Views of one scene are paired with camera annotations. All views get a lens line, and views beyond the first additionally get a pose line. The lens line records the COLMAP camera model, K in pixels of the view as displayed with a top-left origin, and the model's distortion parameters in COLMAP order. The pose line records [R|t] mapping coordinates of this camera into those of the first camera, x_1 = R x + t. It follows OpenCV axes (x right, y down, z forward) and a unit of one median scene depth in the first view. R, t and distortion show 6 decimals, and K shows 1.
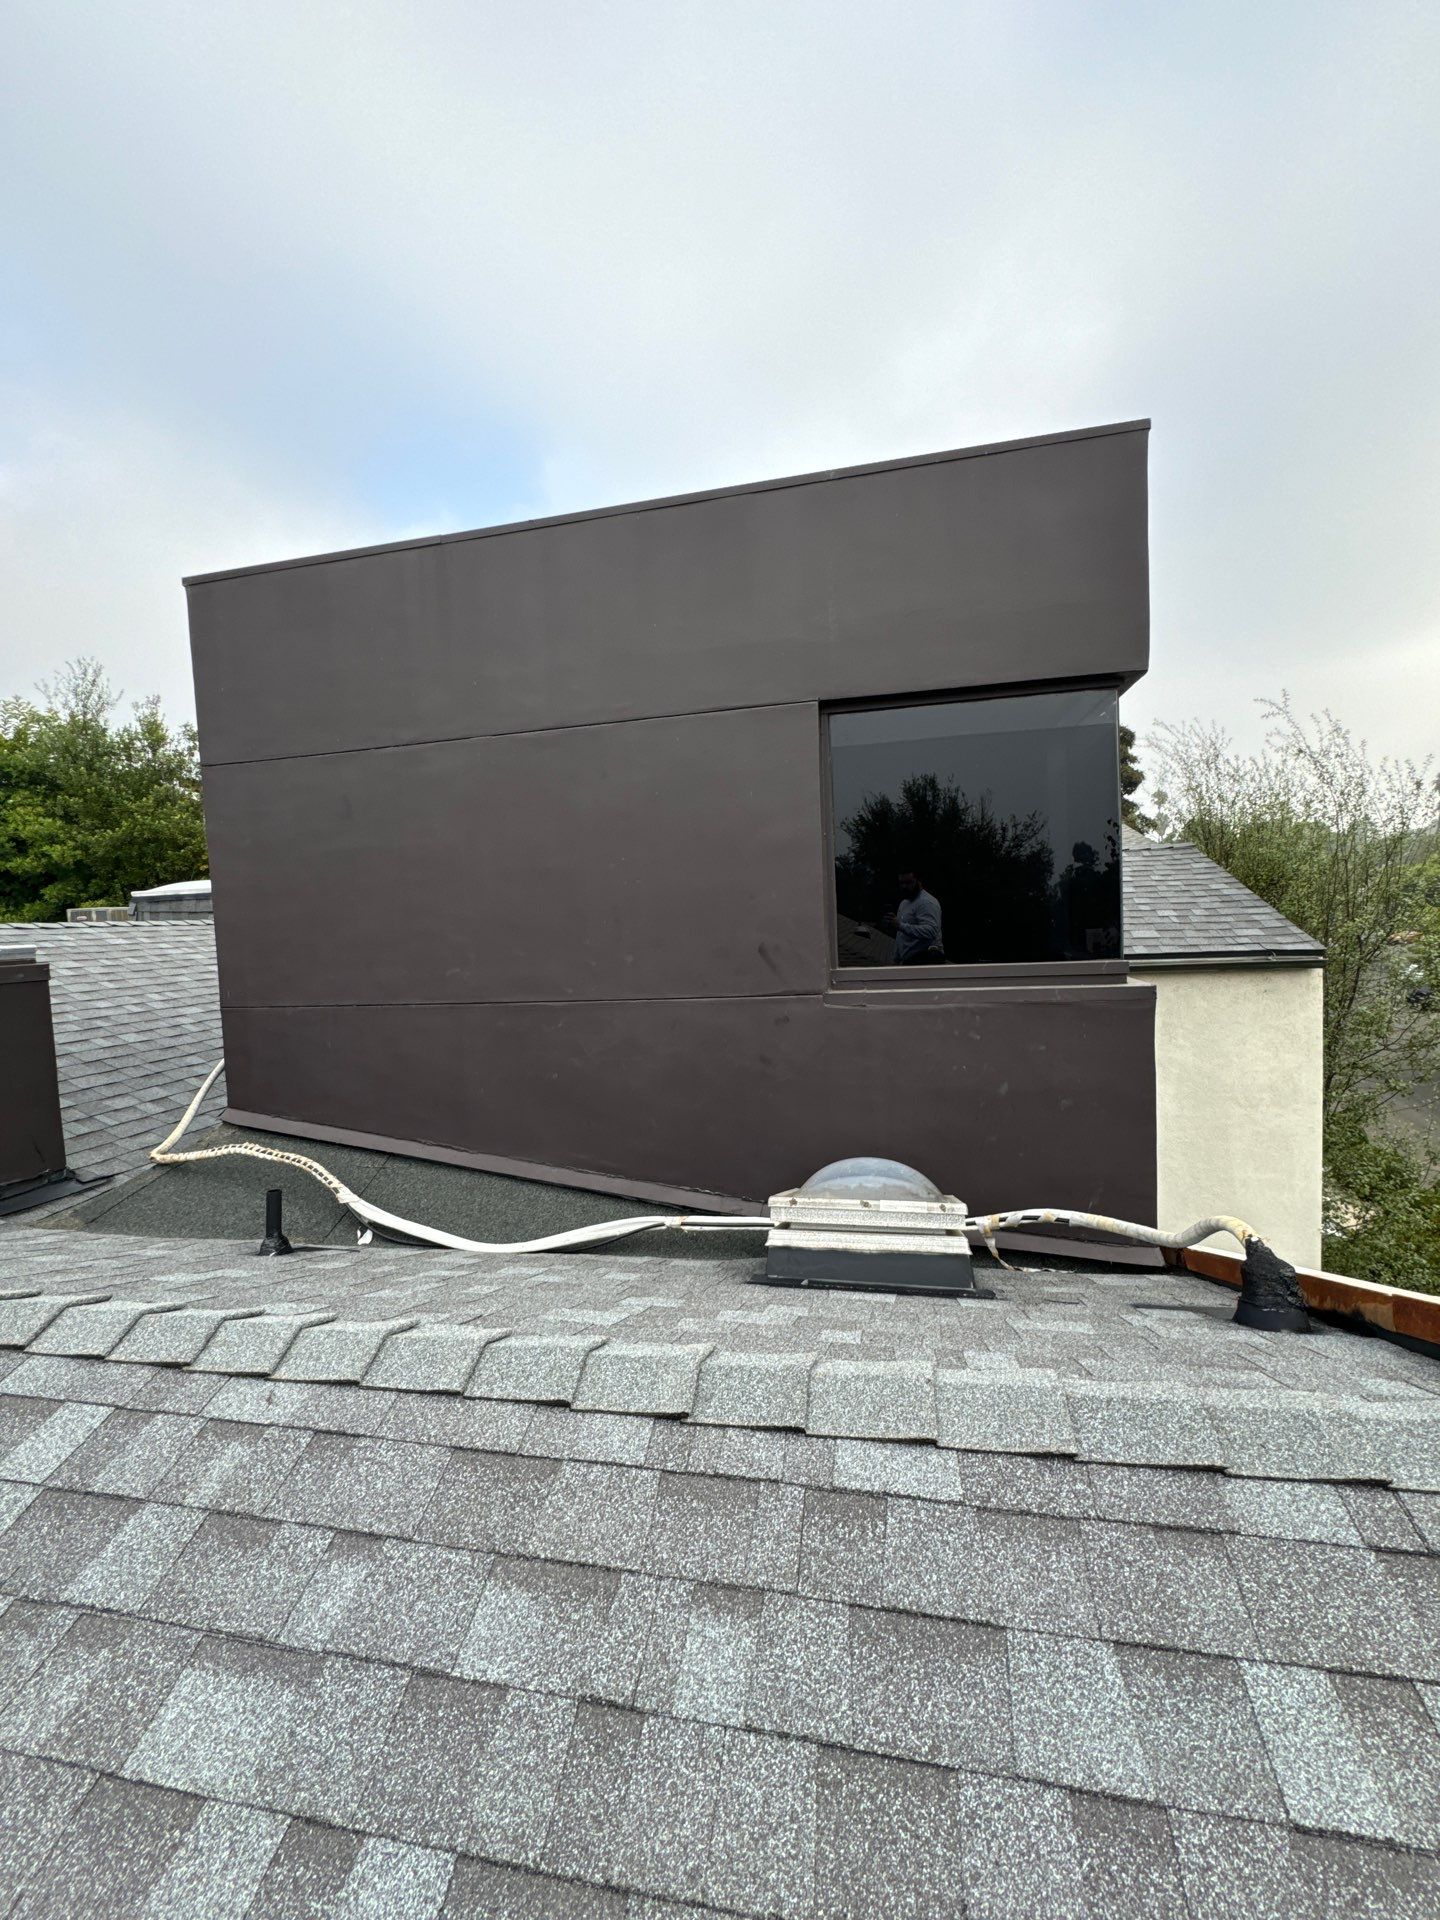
lens RADIAL K [[763.7, 0, 722.0], [0, 763.7, 956.3], [0, 0, 1]] dist [-0.002056, 0.000546]
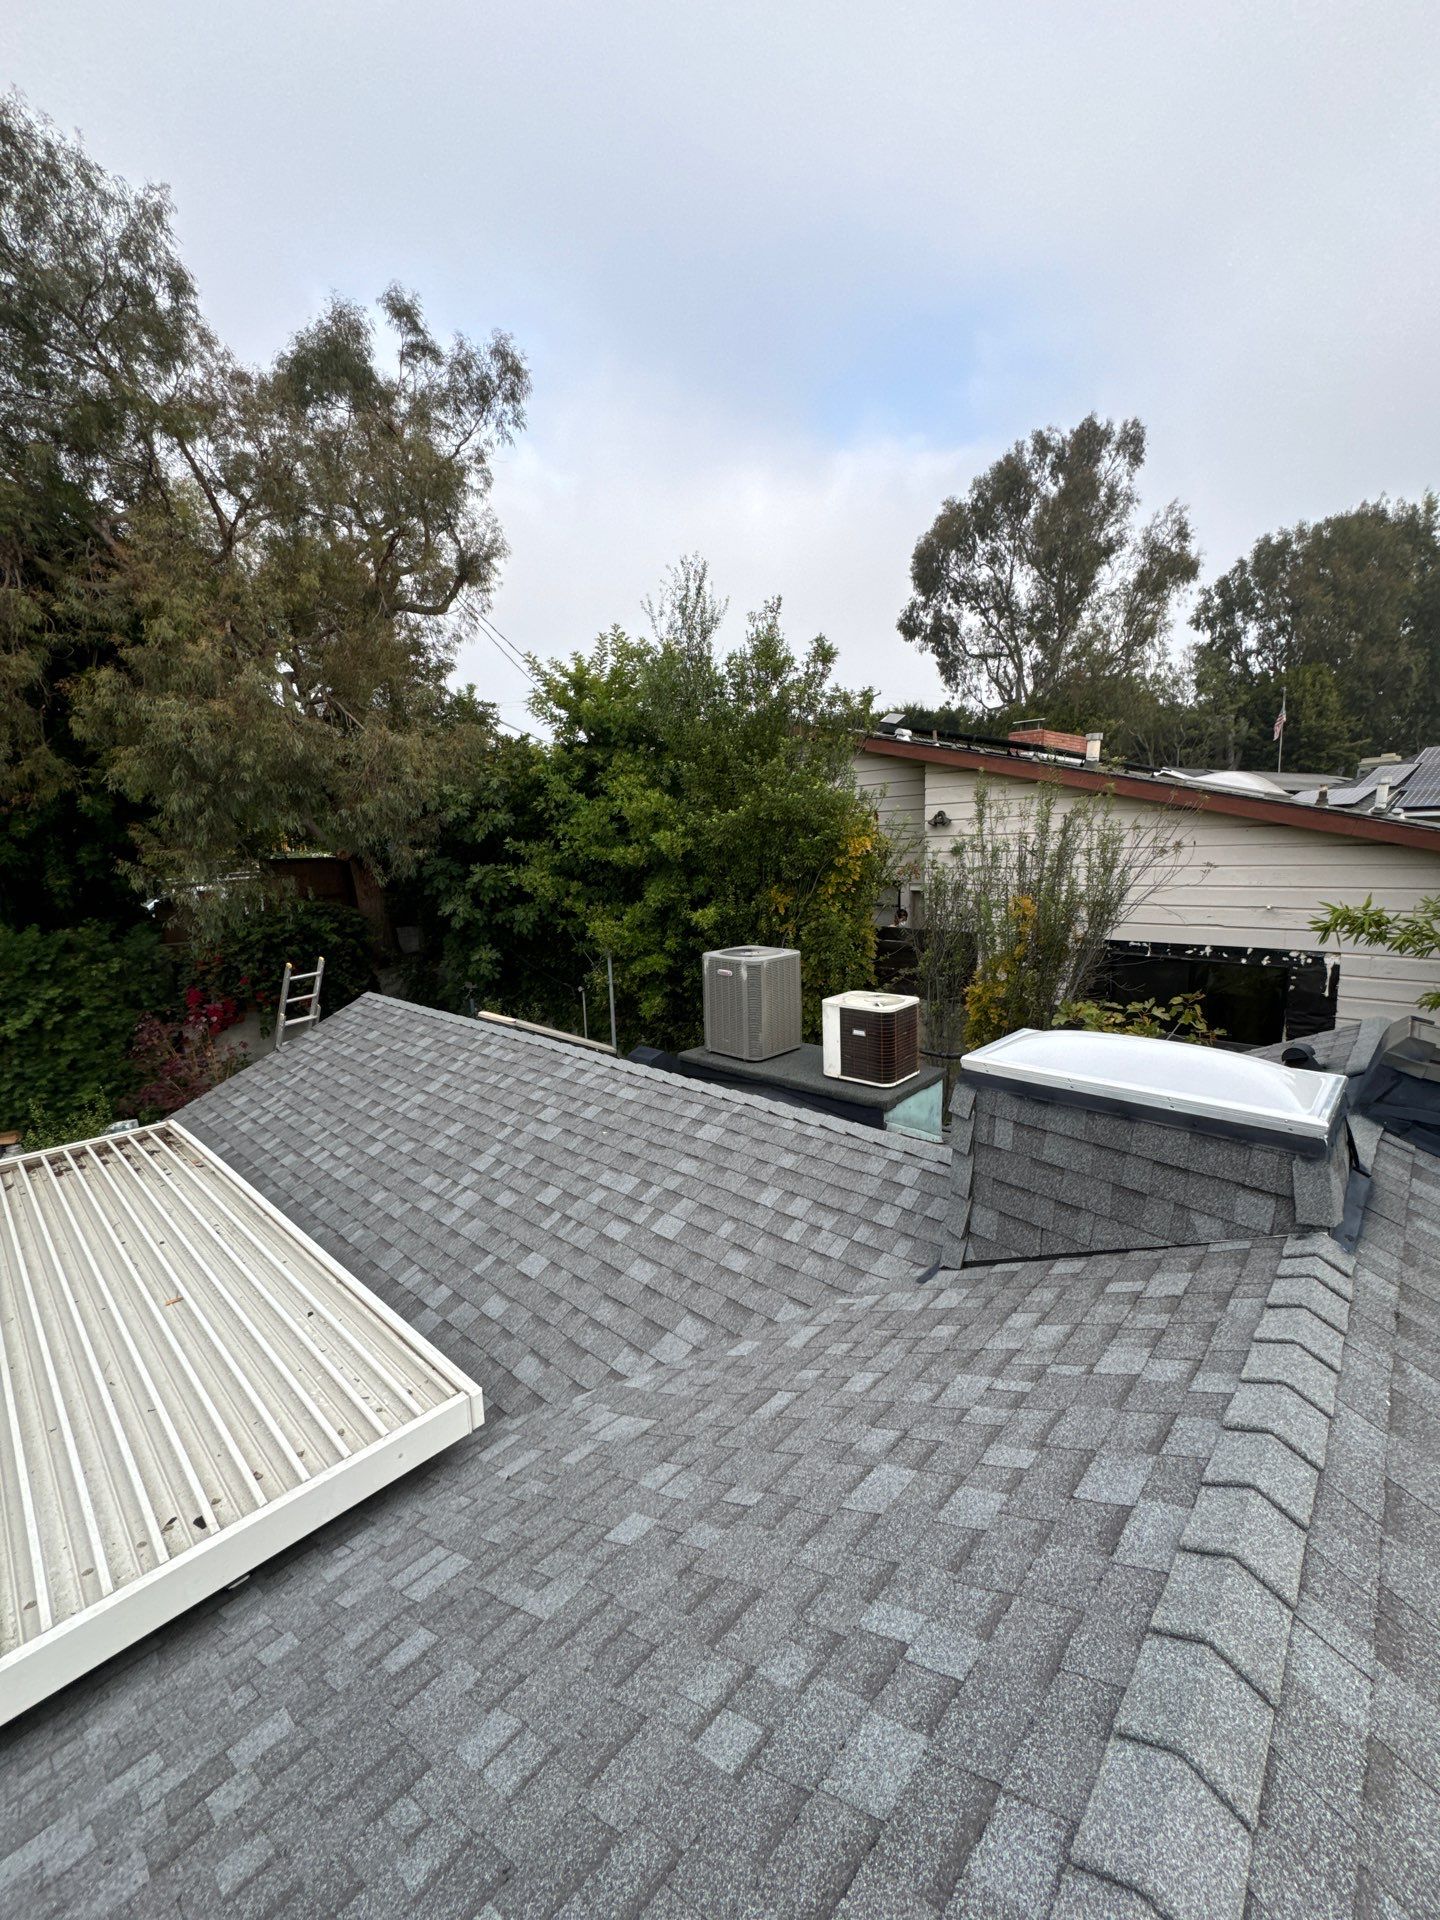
lens RADIAL K [[763.7, 0, 723.6], [0, 763.7, 956.5], [0, 0, 1]] dist [-0.002056, 0.000546]
pose [[0.861135, 0.094790, -0.499462, -0.449571], [-0.039556, 0.991978, 0.120063, -0.114989], [0.506836, -0.083634, 0.857976, 0.397802]]
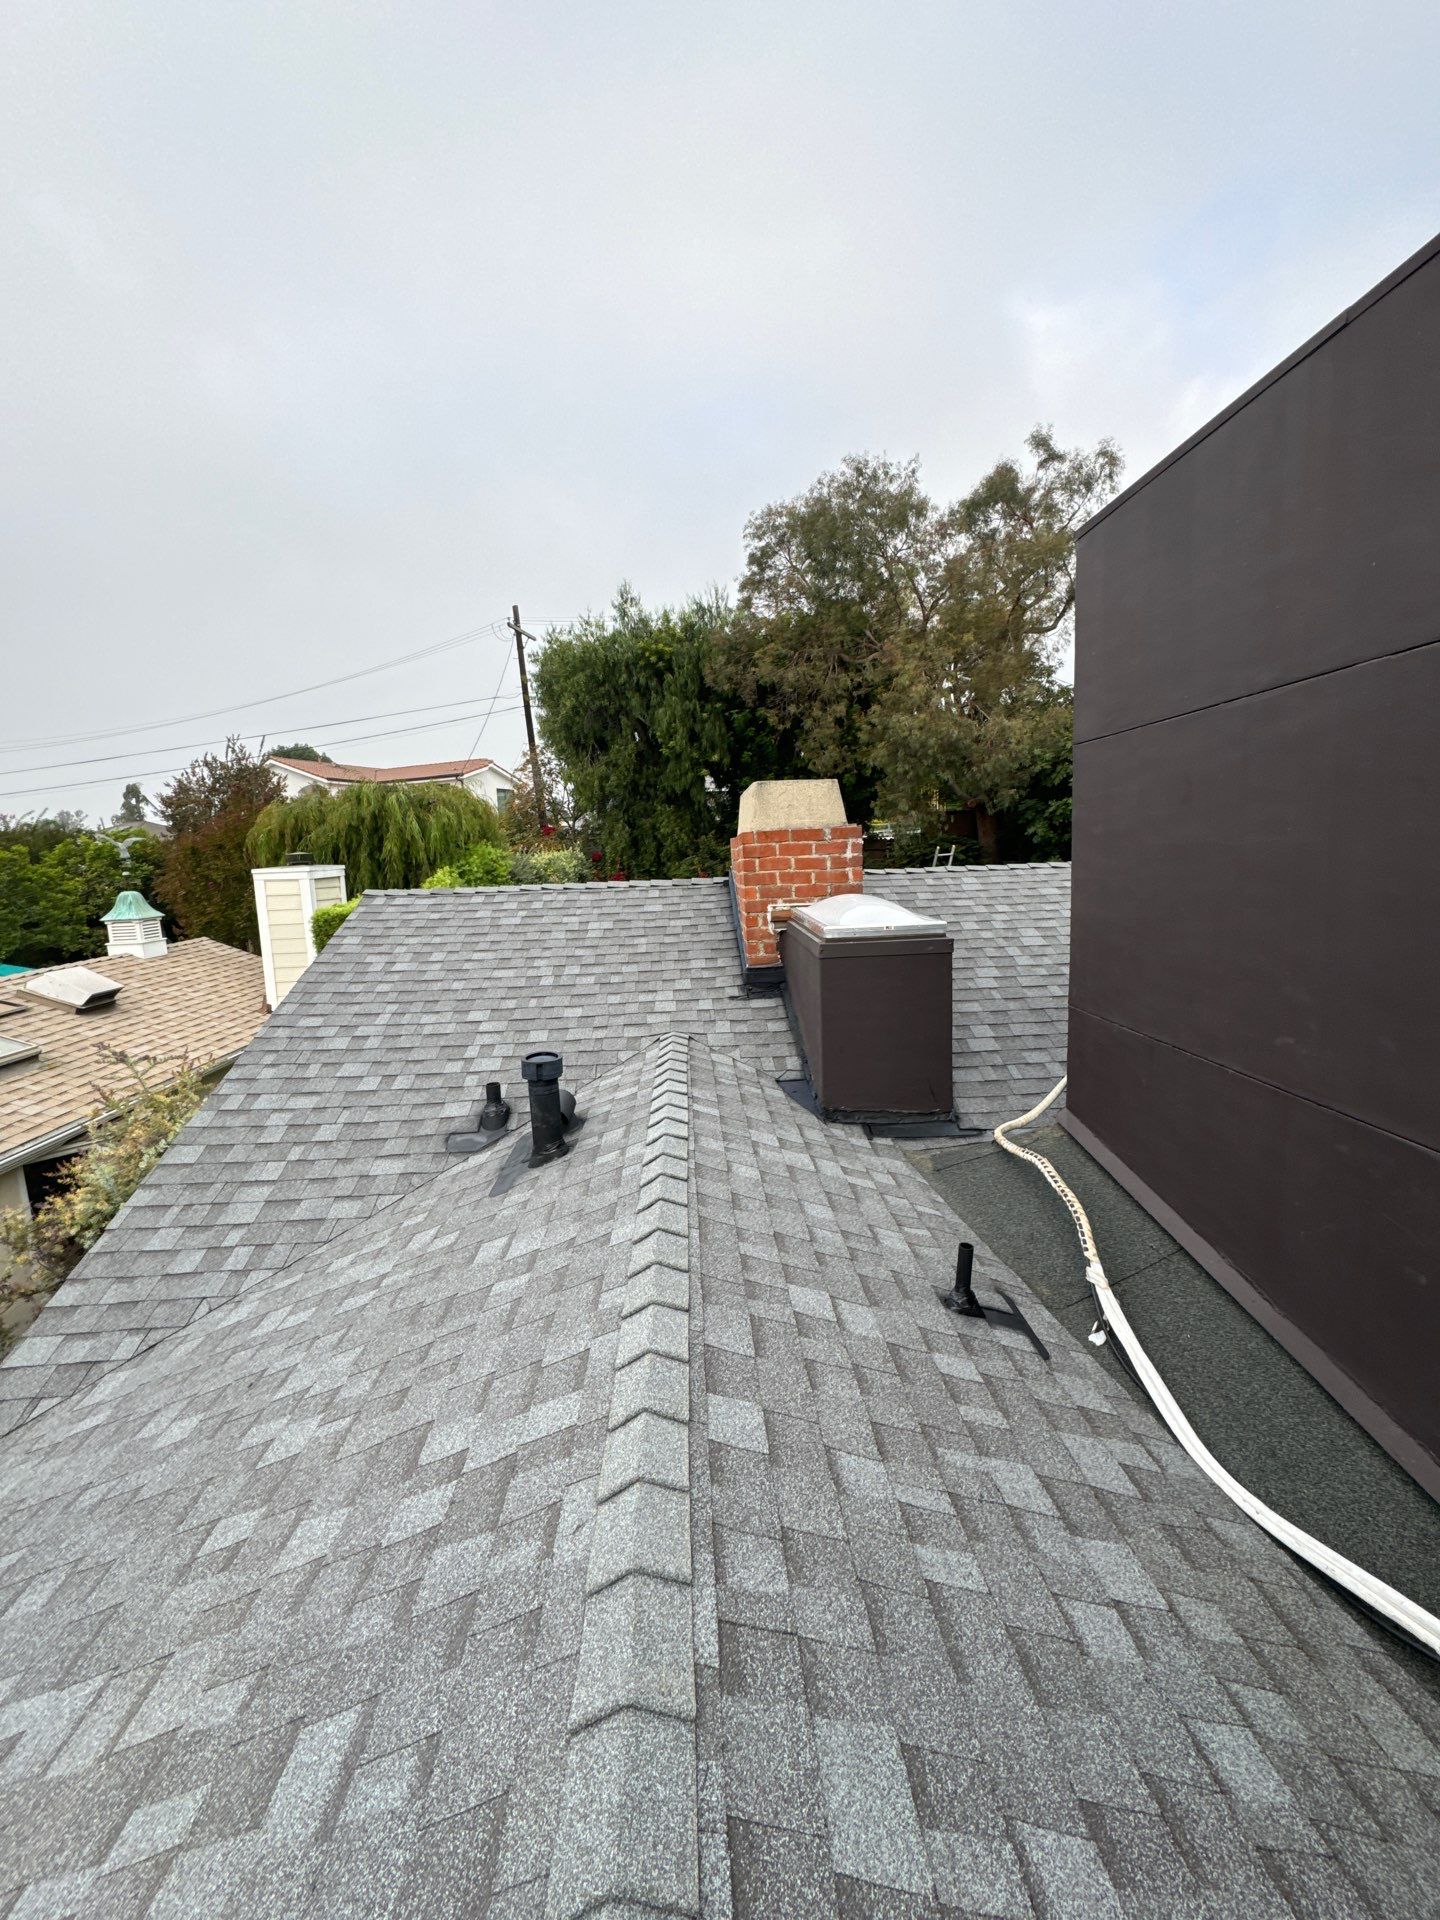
lens RADIAL K [[763.7, 0, 721.3], [0, 763.7, 958.0], [0, 0, 1]] dist [-0.002056, 0.000546]
pose [[0.258081, 0.166803, -0.951615, 0.034750], [-0.021916, 0.985740, 0.166841, -0.039482], [0.965875, -0.022203, 0.258057, 0.098418]]
